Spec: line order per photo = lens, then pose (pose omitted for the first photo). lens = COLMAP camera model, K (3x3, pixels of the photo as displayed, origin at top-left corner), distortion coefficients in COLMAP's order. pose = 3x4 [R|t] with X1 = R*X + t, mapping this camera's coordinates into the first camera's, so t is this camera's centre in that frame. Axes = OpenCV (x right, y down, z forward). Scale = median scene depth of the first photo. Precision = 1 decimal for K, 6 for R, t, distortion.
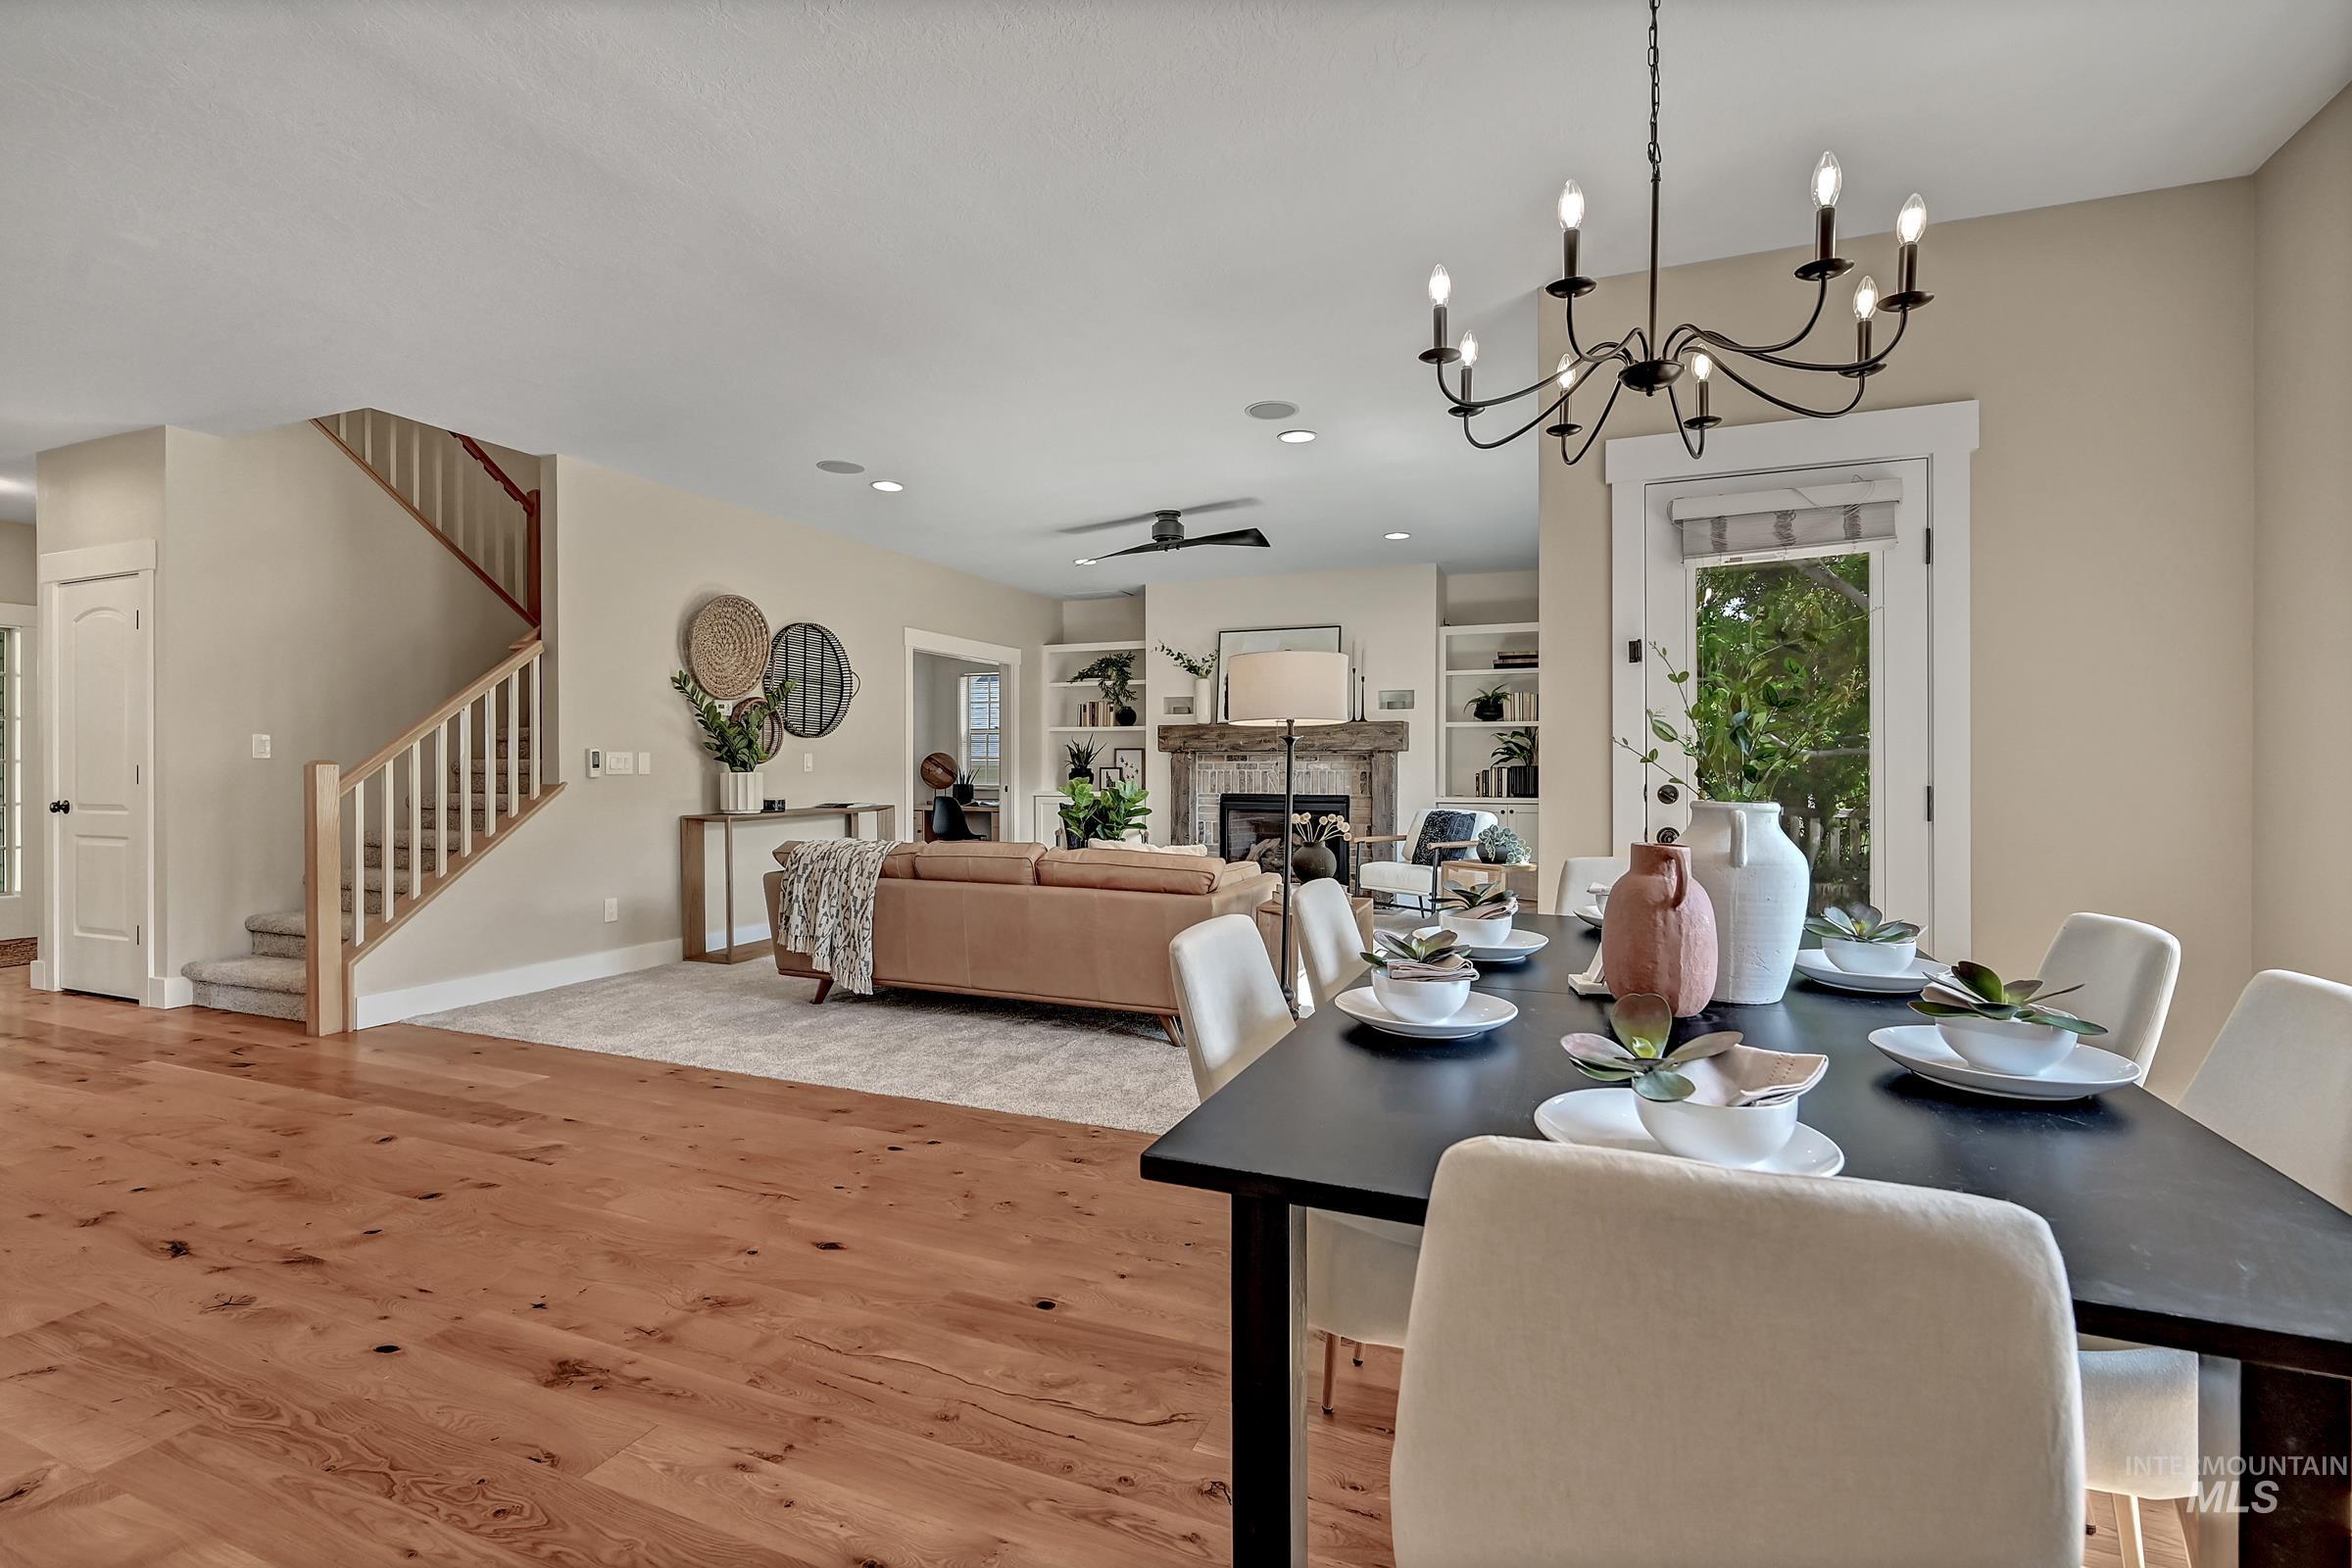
lens RADIAL K [[1082.1, 0, 1170.6], [0, 1082.1, 773.1], [0, 0, 1]] dist [-0.001768, -0.000201]
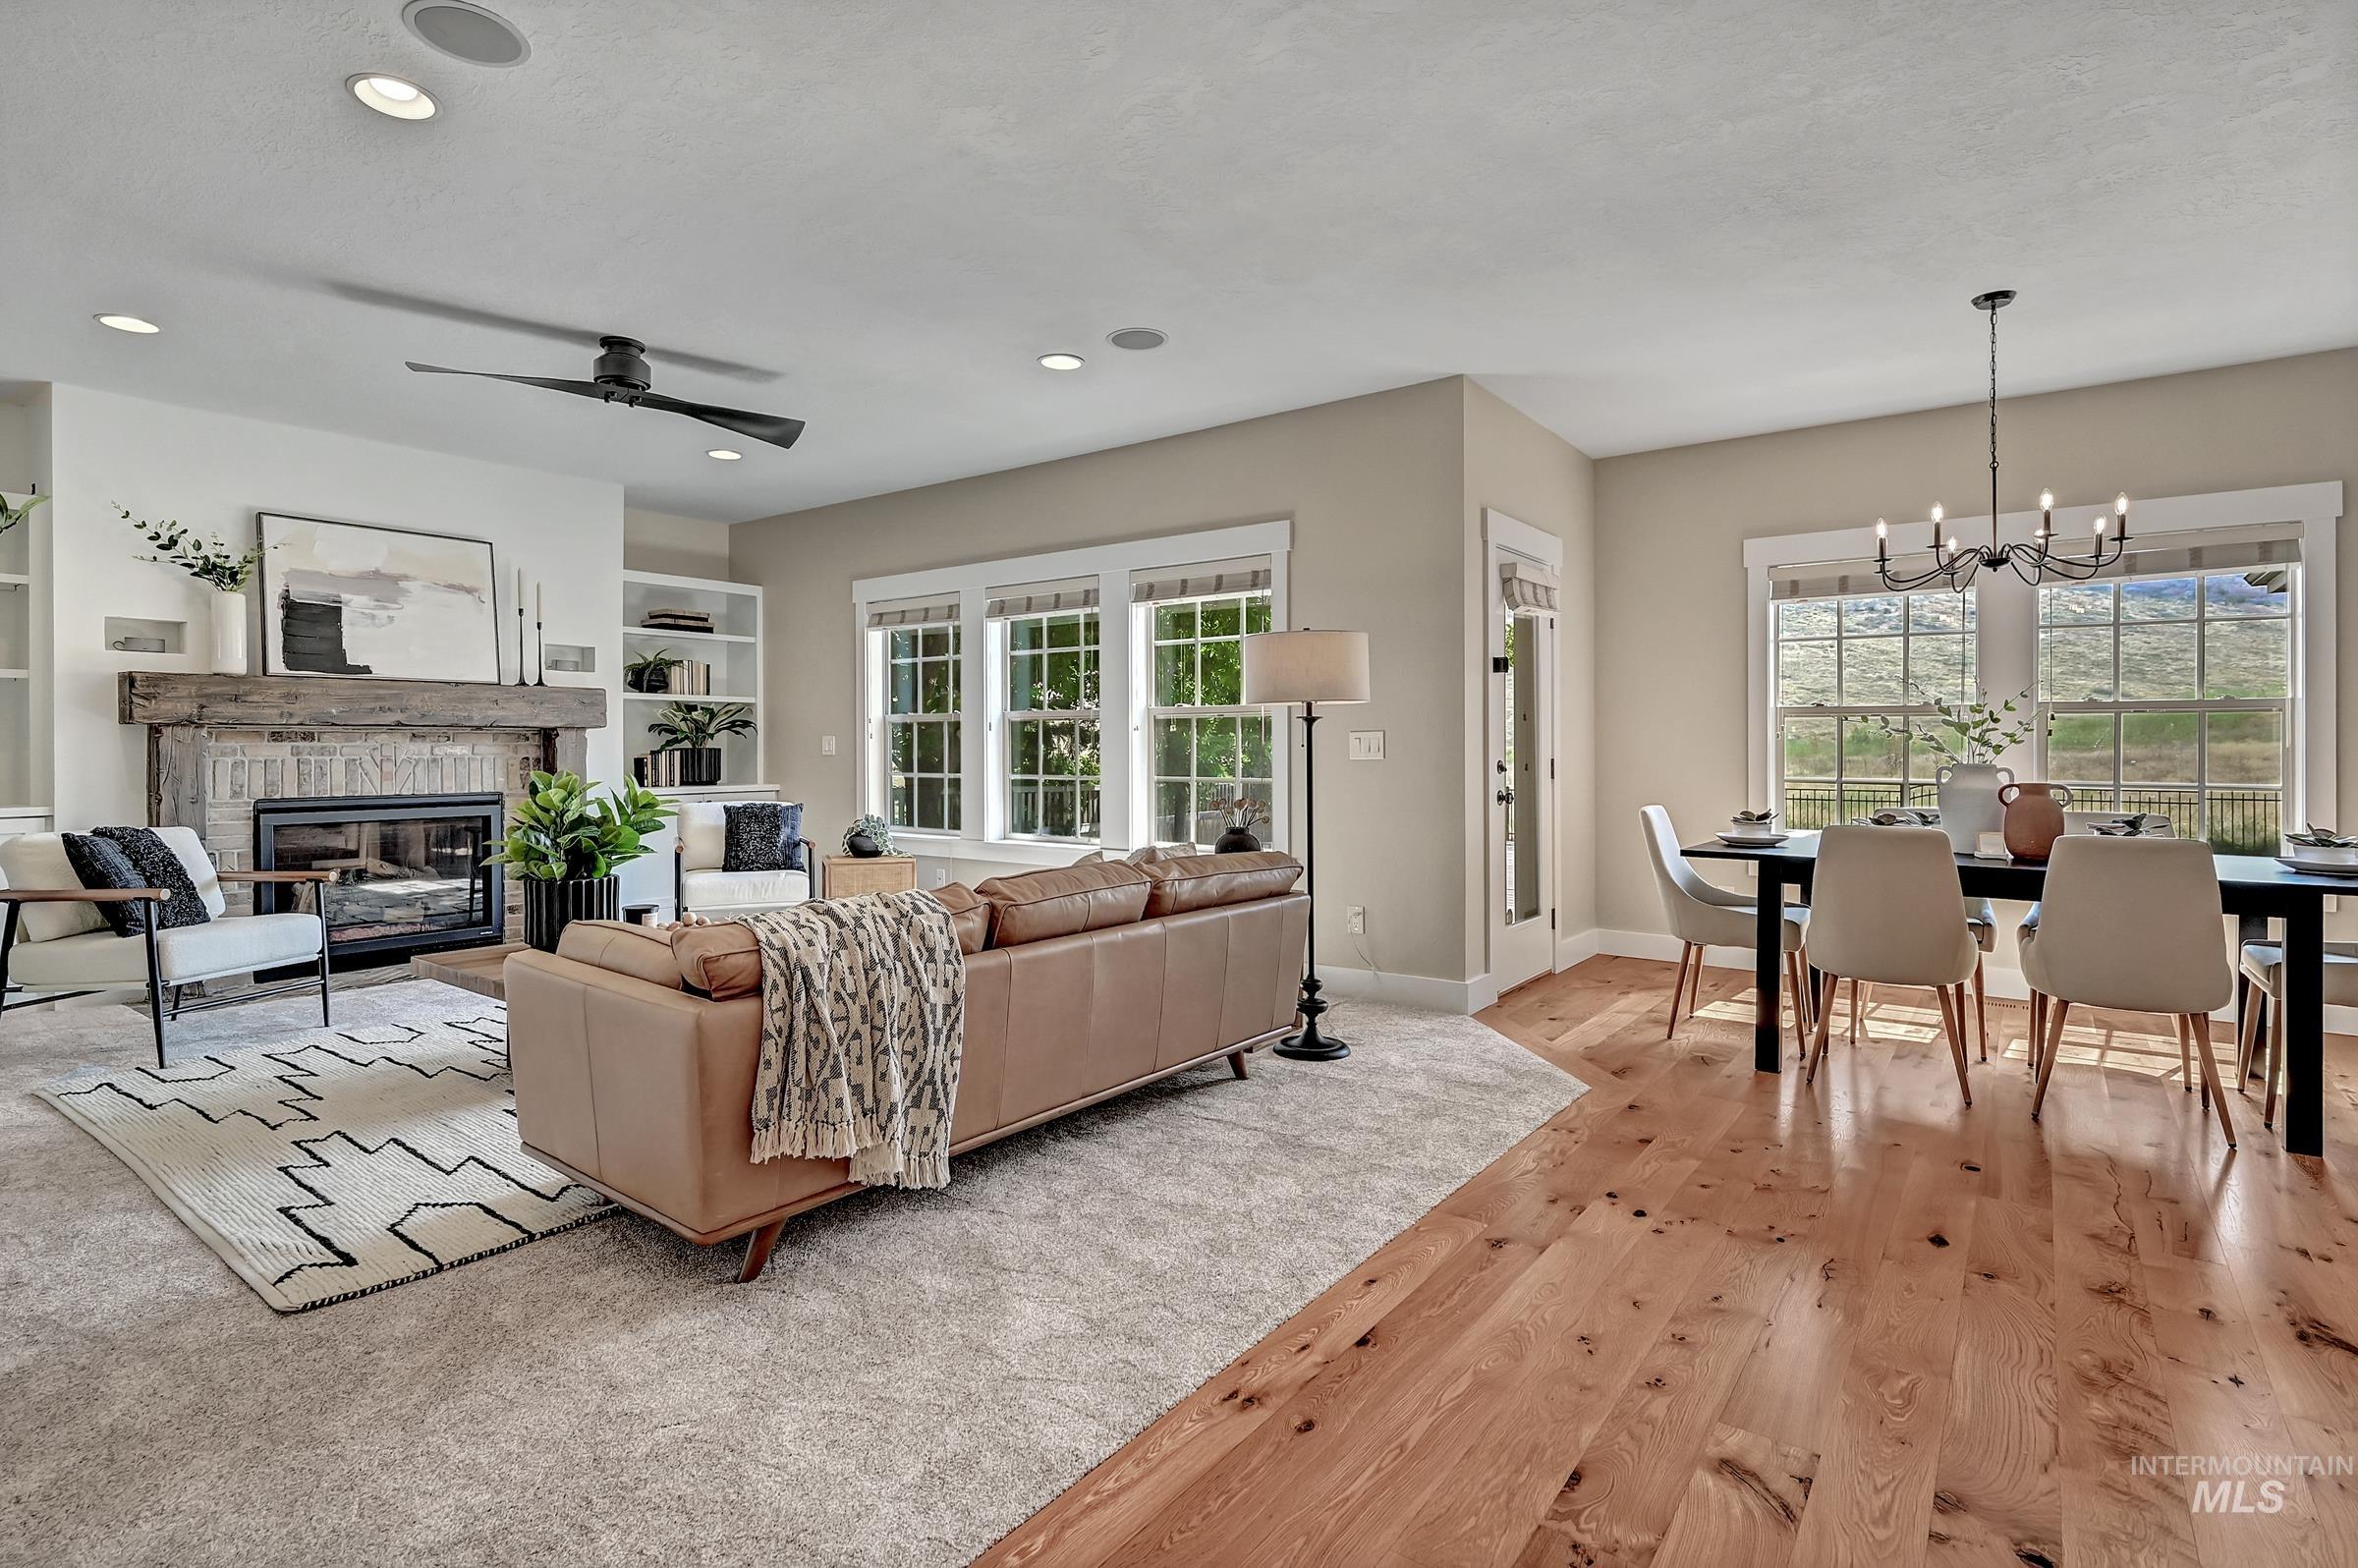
lens RADIAL K [[1138.2, 0, 1174.8], [0, 1138.2, 748.0], [0, 0, 1]] dist [0.002392, 0.000680]
pose [[0.250230, -0.003276, 0.968181, -0.574939], [0.009414, 0.999955, 0.000950, -0.005356], [-0.968141, 0.008876, 0.250249, 0.545723]]
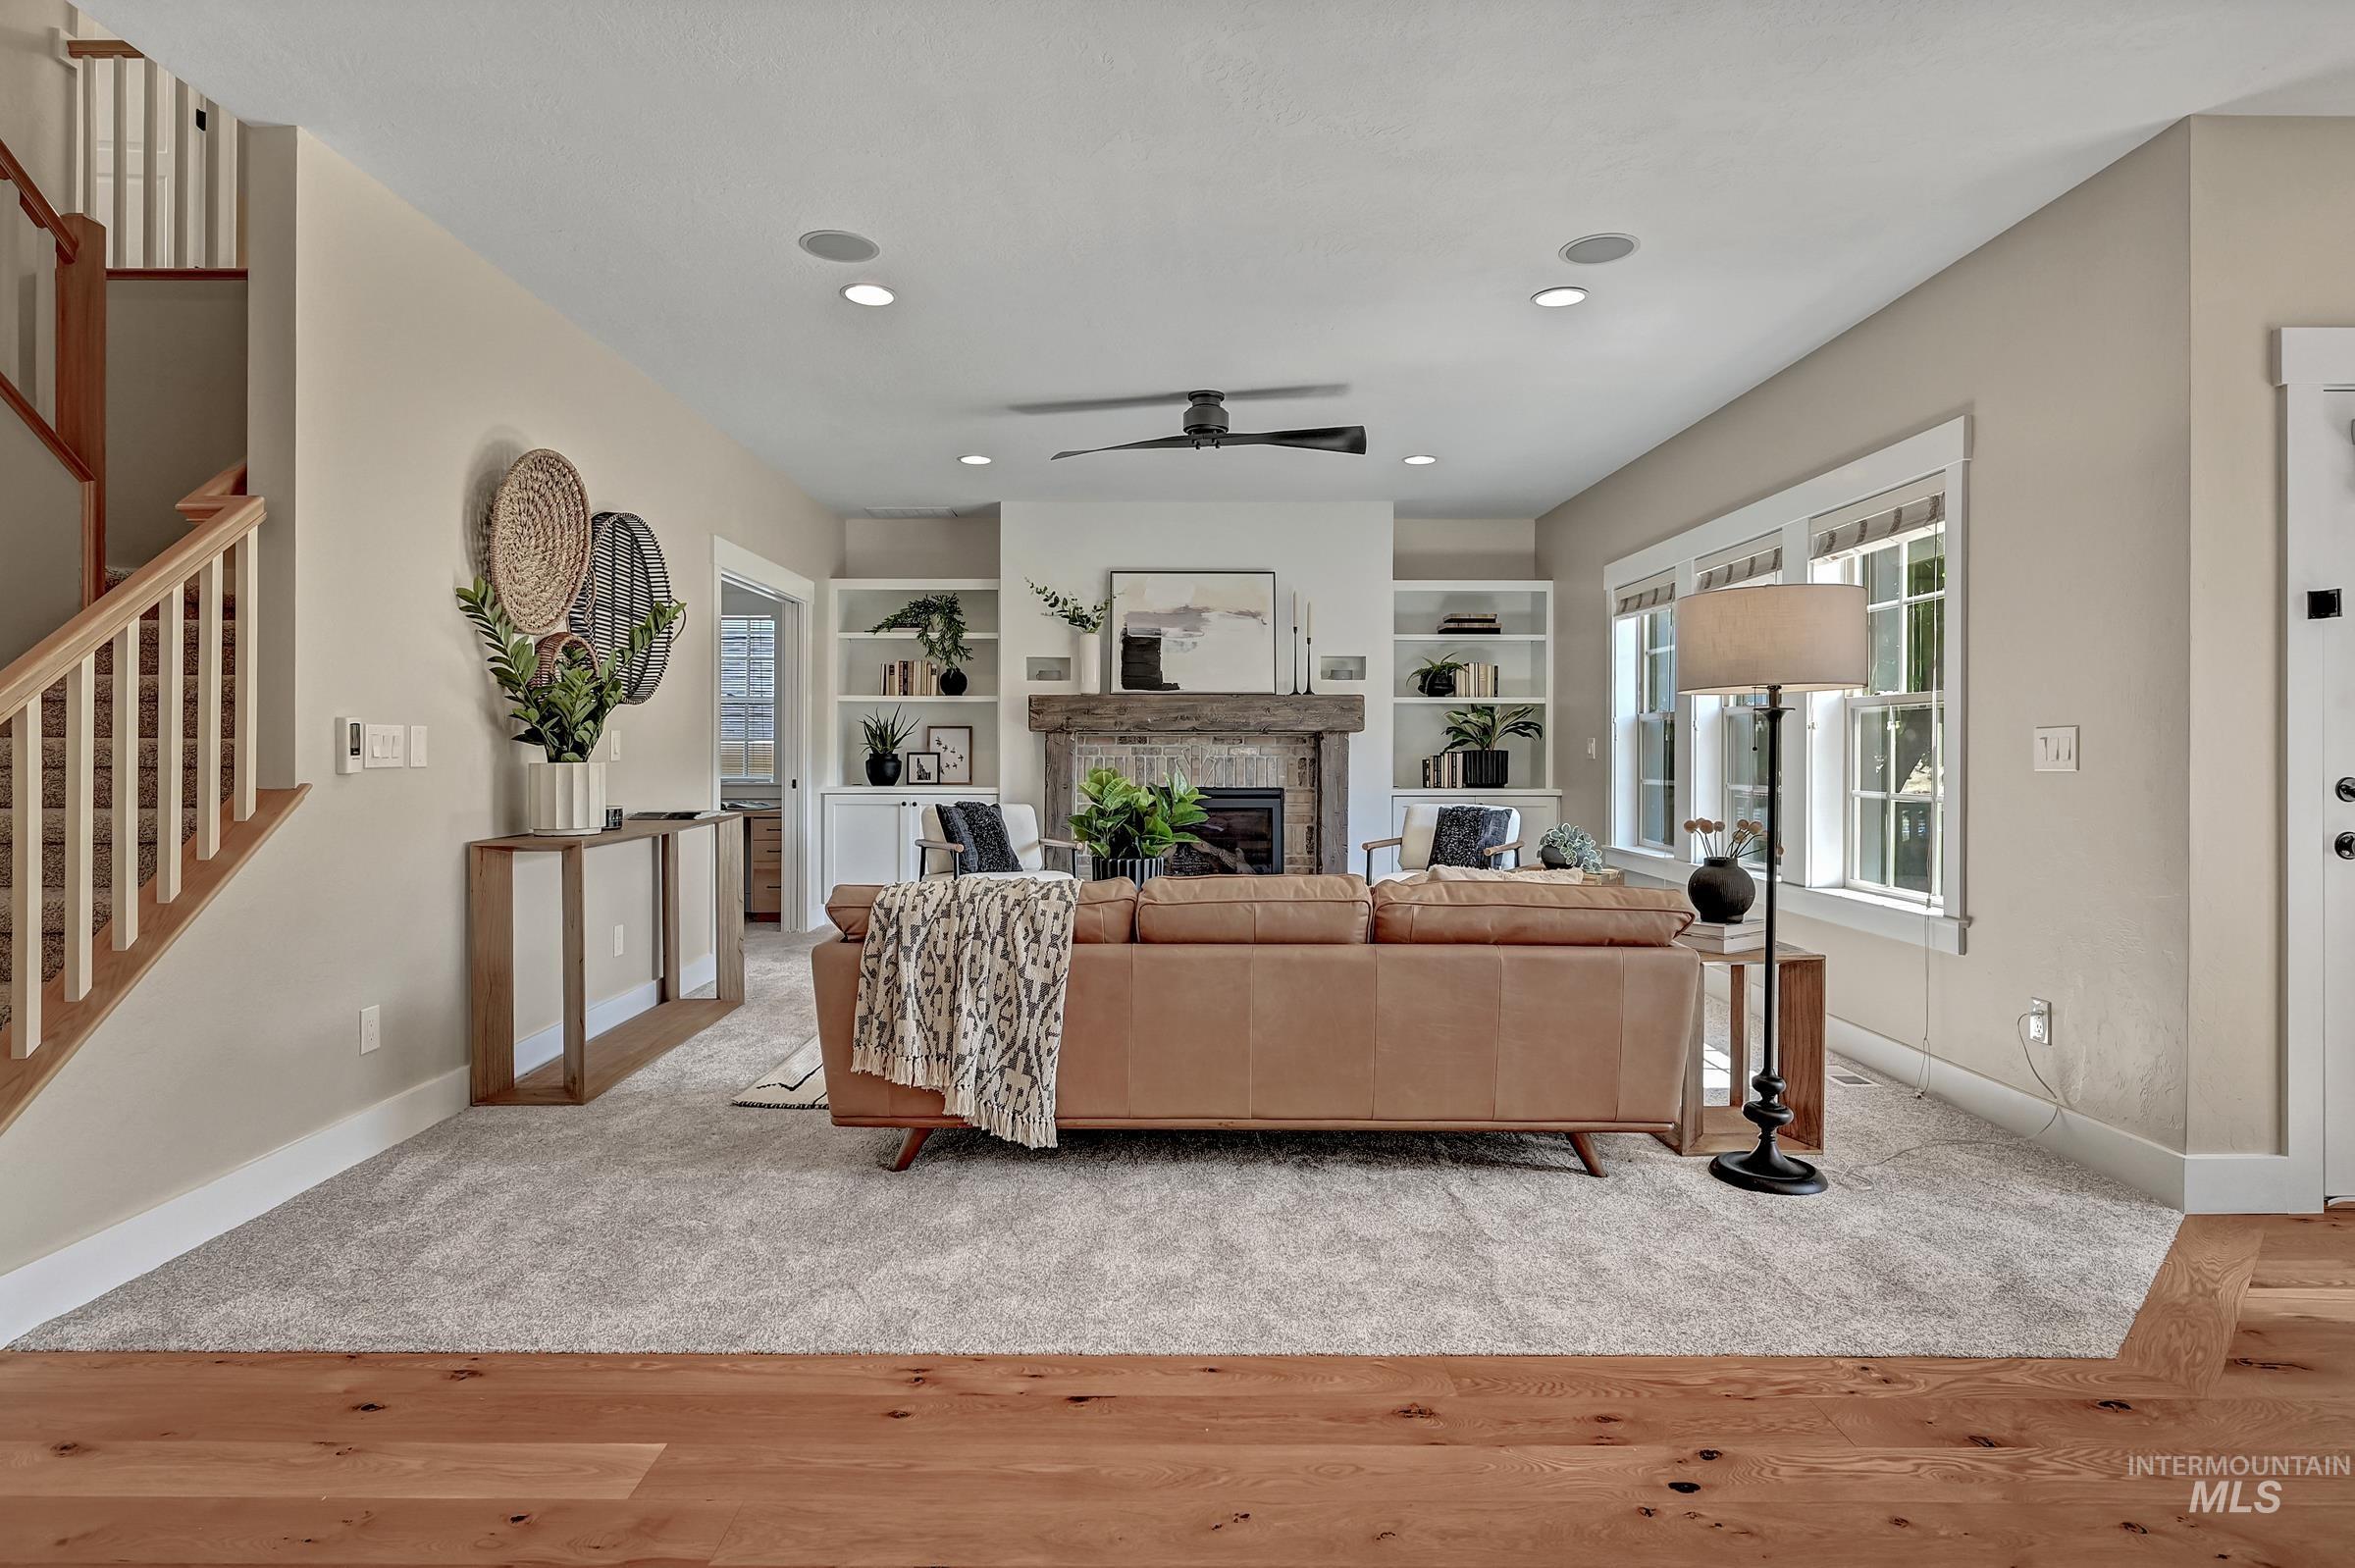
lens RADIAL K [[1245.1, 0, 1179.6], [0, 1245.1, 746.7], [0, 0, 1]] dist [0.000056, 0.000095]
pose [[0.920230, 0.001278, 0.391375, -0.349562], [0.002133, 0.999963, -0.008280, -0.002722], [-0.391371, 0.008455, 0.920194, 0.263880]]
